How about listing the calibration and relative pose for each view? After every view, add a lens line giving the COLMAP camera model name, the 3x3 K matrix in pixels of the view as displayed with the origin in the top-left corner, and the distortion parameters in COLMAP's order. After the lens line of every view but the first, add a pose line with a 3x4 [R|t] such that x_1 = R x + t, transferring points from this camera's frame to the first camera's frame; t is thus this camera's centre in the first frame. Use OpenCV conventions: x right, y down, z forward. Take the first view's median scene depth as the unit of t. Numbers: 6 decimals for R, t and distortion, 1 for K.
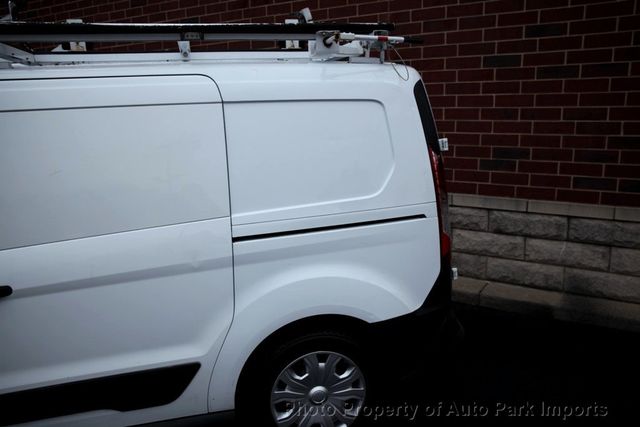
lens RADIAL K [[501.8, 0, 318.3], [0, 501.8, 214.7], [0, 0, 1]] dist [-0.047830, 0.024806]
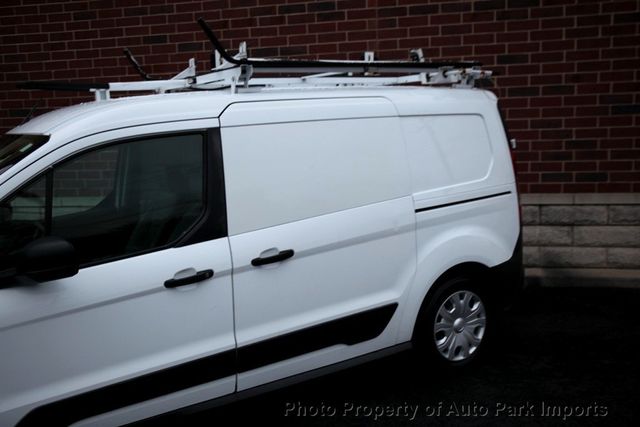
lens RADIAL K [[625.4, 0, 320.3], [0, 625.4, 214.7], [0, 0, 1]] dist [-0.012248, 0.000000]
pose [[0.946022, -0.061902, 0.318136, -0.554944], [0.085747, 0.994418, -0.061489, 0.081961], [-0.312554, 0.085449, 0.946049, -0.334353]]
